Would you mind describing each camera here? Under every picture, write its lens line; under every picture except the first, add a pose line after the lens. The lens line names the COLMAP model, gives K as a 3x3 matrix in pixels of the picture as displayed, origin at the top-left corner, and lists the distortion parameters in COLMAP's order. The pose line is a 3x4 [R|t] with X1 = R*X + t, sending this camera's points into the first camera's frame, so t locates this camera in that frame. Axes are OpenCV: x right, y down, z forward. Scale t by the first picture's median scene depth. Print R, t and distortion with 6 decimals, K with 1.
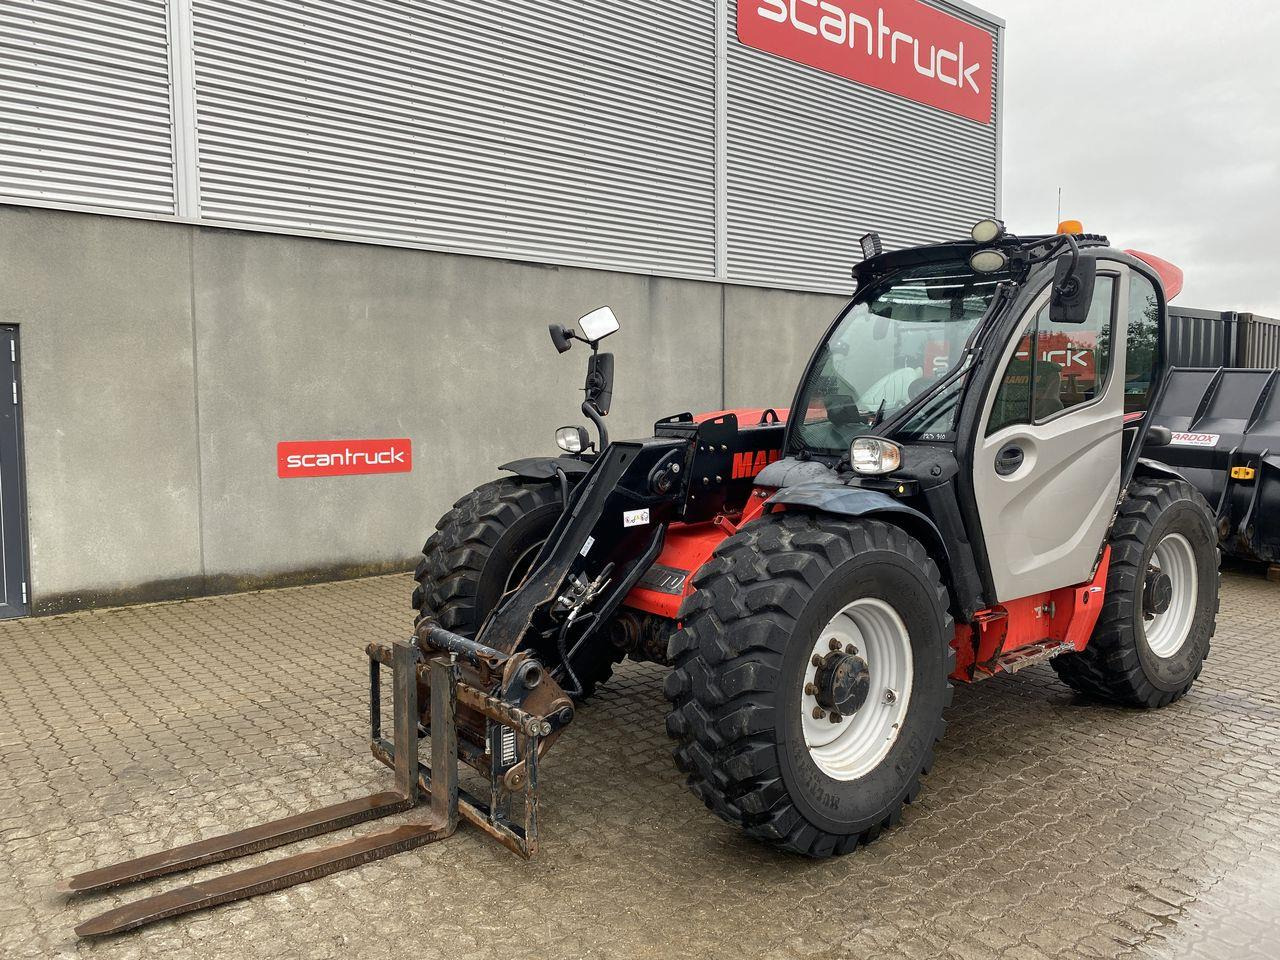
lens RADIAL K [[975.2, 0, 637.3], [0, 975.2, 466.5], [0, 0, 1]] dist [0.005416, 0.003944]
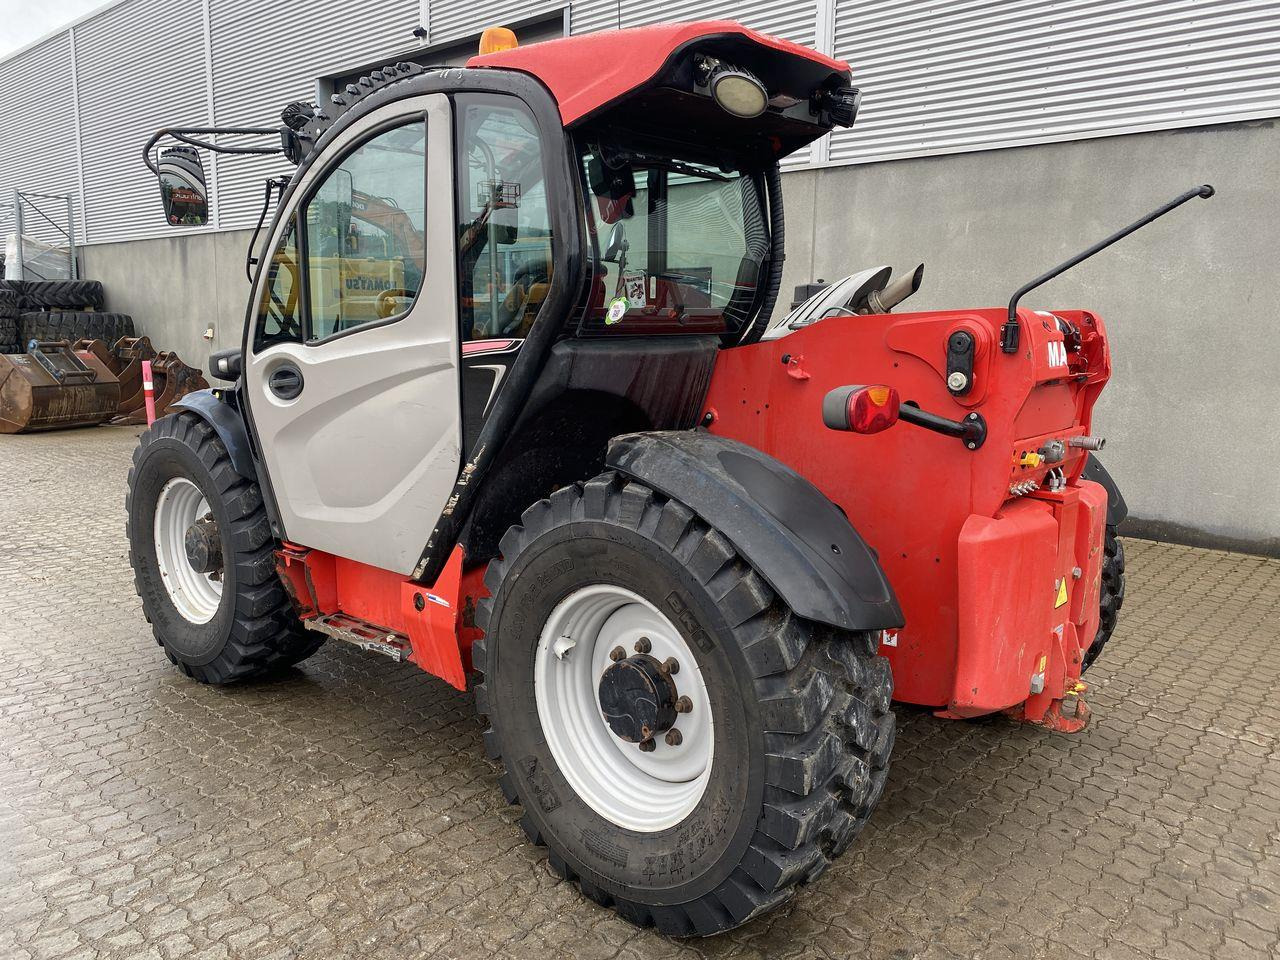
lens RADIAL K [[968.0, 0, 640.0], [0, 968.0, 480.0], [0, 0, 1]] dist [0.004321, 0.003639]
pose [[0.152165, 0.160735, -0.975197, 0.647869], [-0.075794, 0.985680, 0.150636, -0.039135], [0.985445, 0.050992, 0.162169, 0.589019]]
